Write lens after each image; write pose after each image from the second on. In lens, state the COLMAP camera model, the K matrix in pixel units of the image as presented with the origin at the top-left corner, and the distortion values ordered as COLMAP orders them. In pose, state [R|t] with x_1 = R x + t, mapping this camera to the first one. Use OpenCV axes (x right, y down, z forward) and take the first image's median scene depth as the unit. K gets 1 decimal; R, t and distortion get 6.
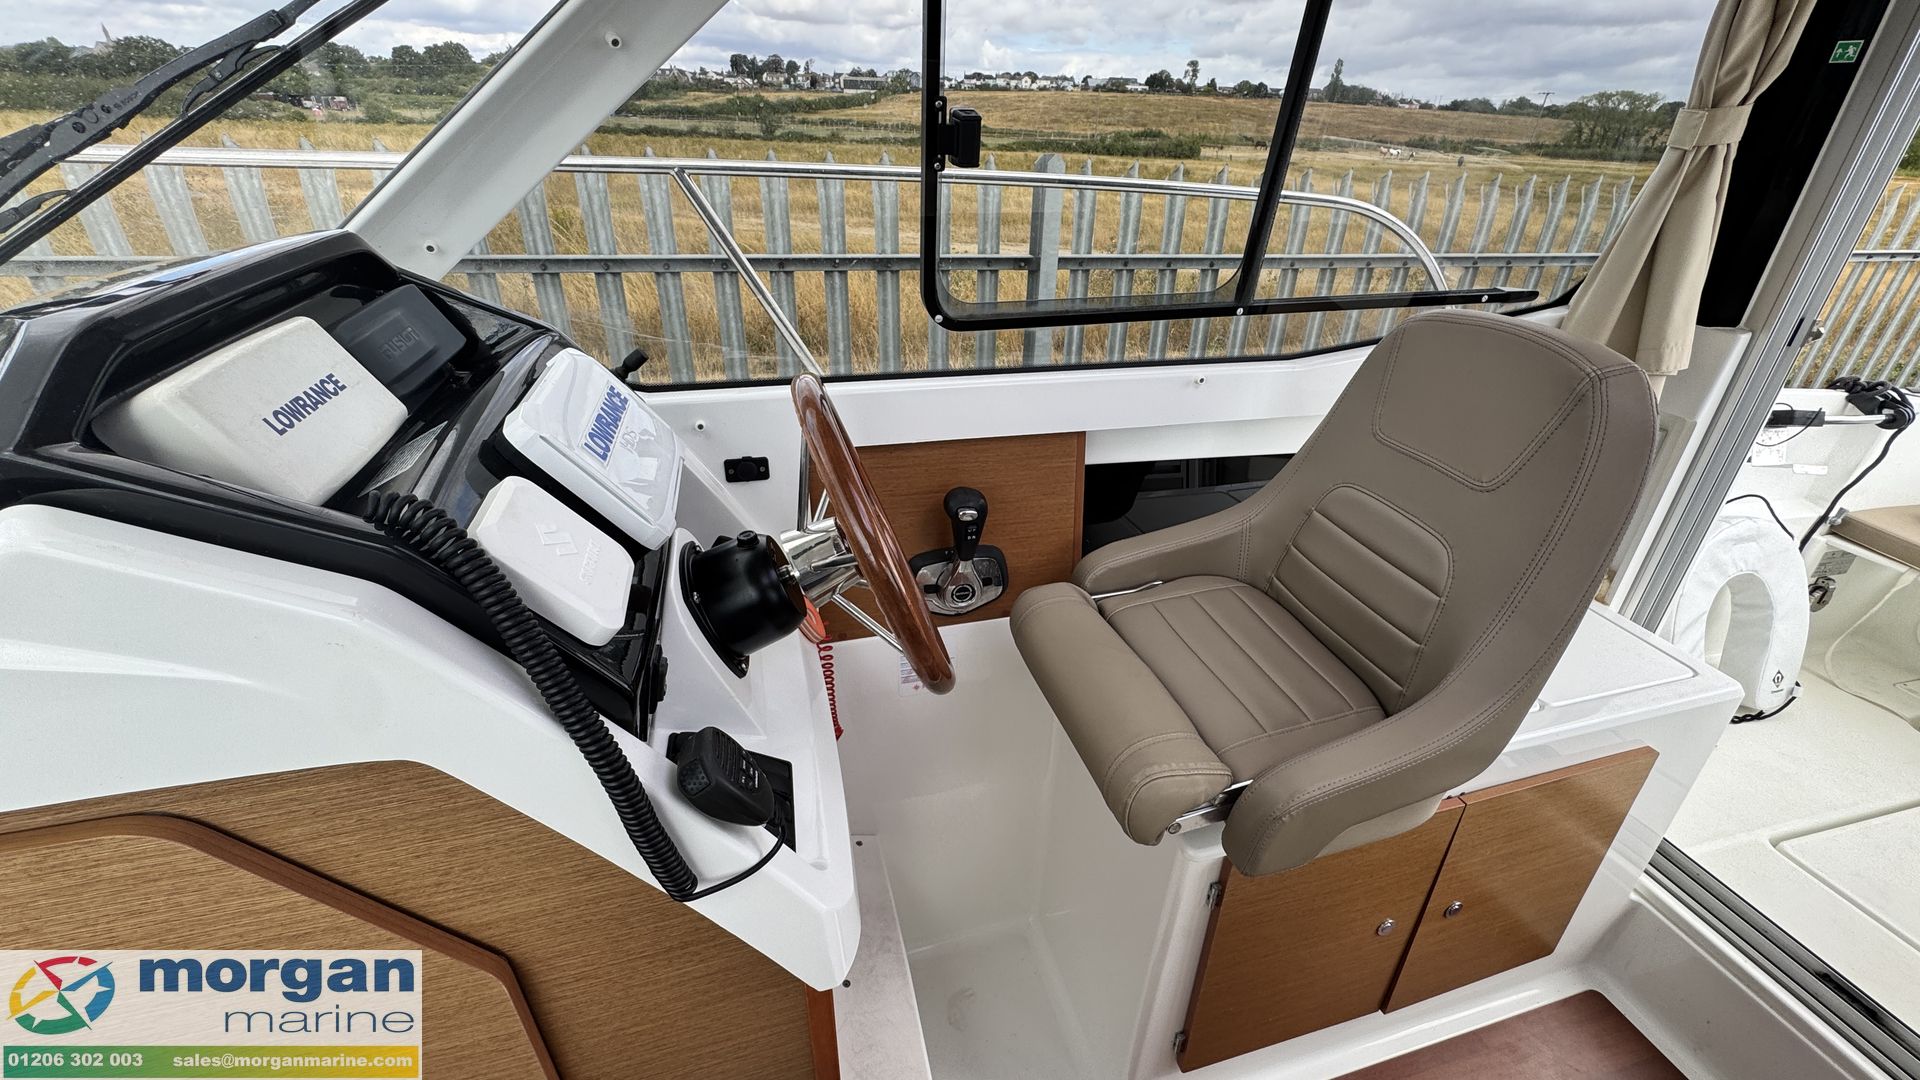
lens RADIAL K [[771.2, 0, 957.5], [0, 771.2, 538.8], [0, 0, 1]] dist [-0.006238, 0.000559]
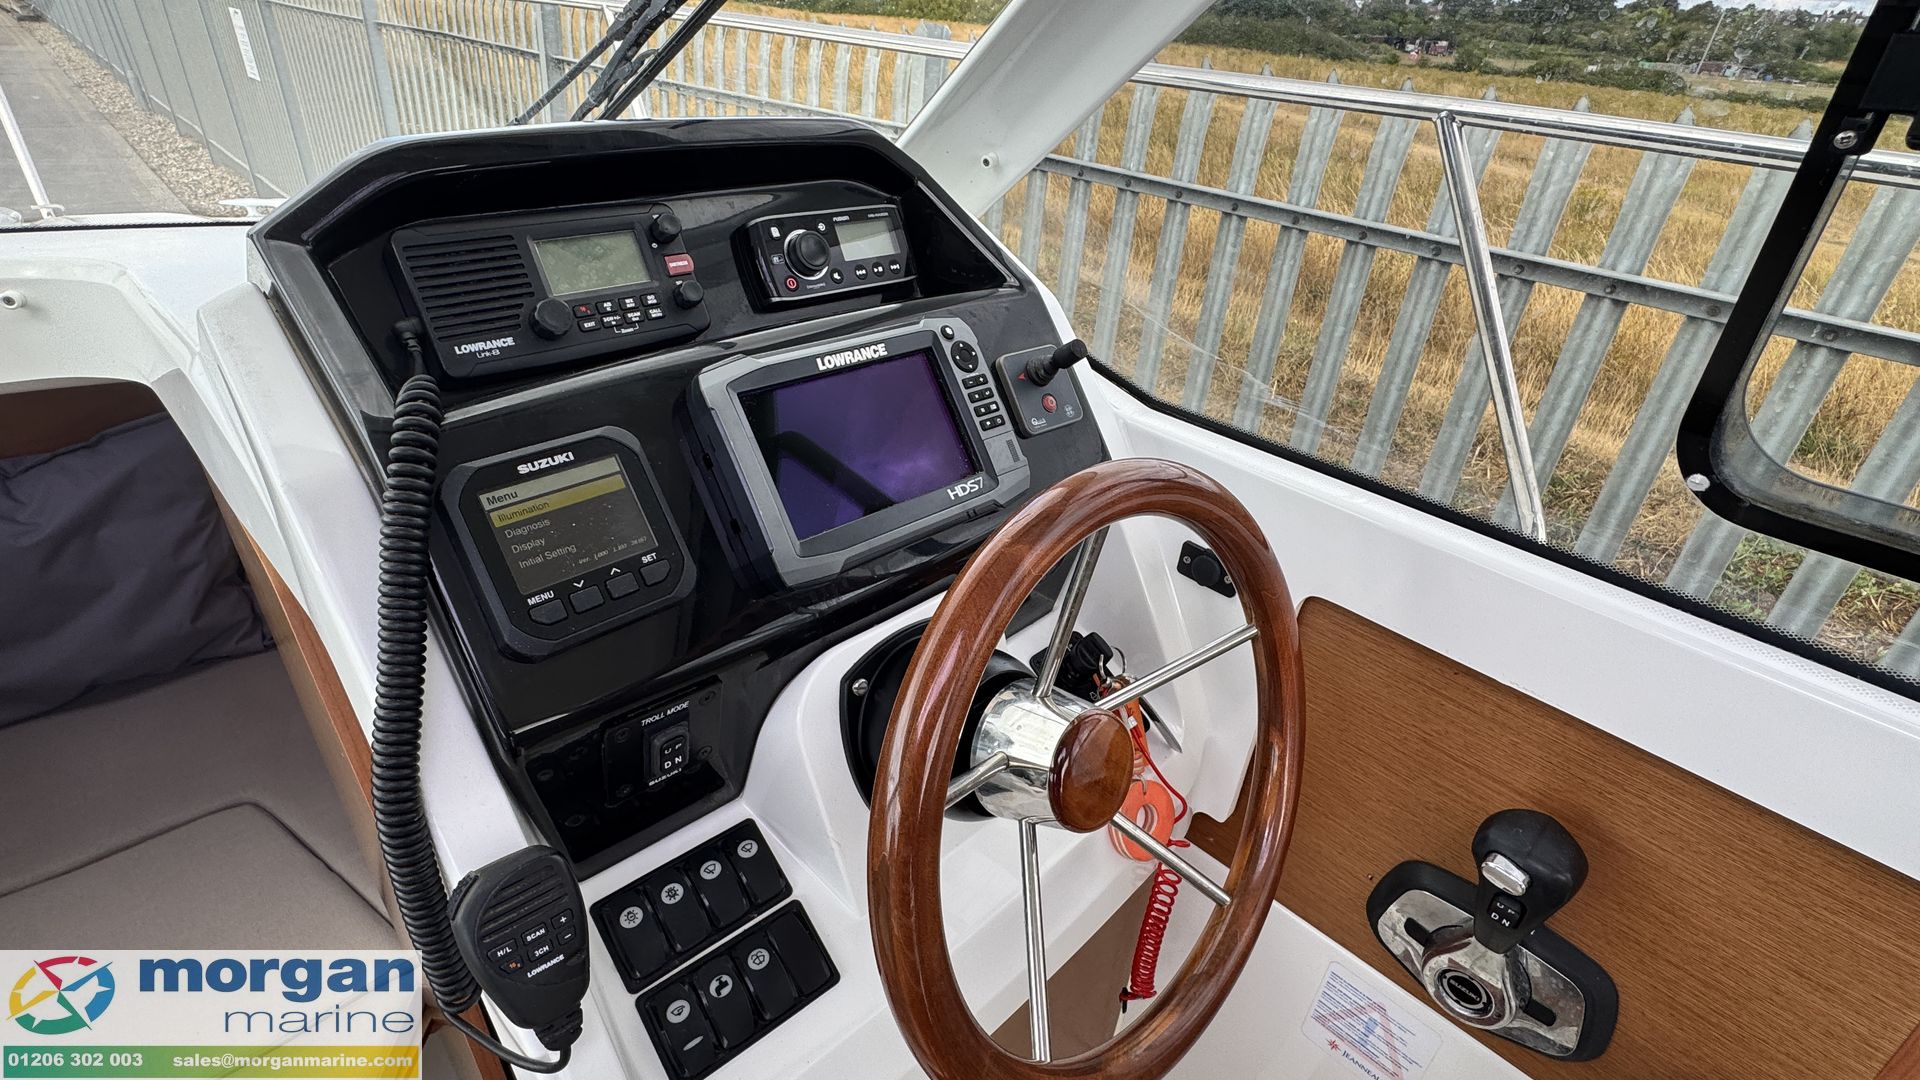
lens RADIAL K [[885.5, 0, 952.3], [0, 885.5, 541.6], [0, 0, 1]] dist [-0.000047, -0.000912]
pose [[0.485024, 0.449388, -0.750202, 0.084347], [-0.458727, 0.861105, 0.219244, -0.087875], [0.744528, 0.237799, 0.623803, 0.191342]]
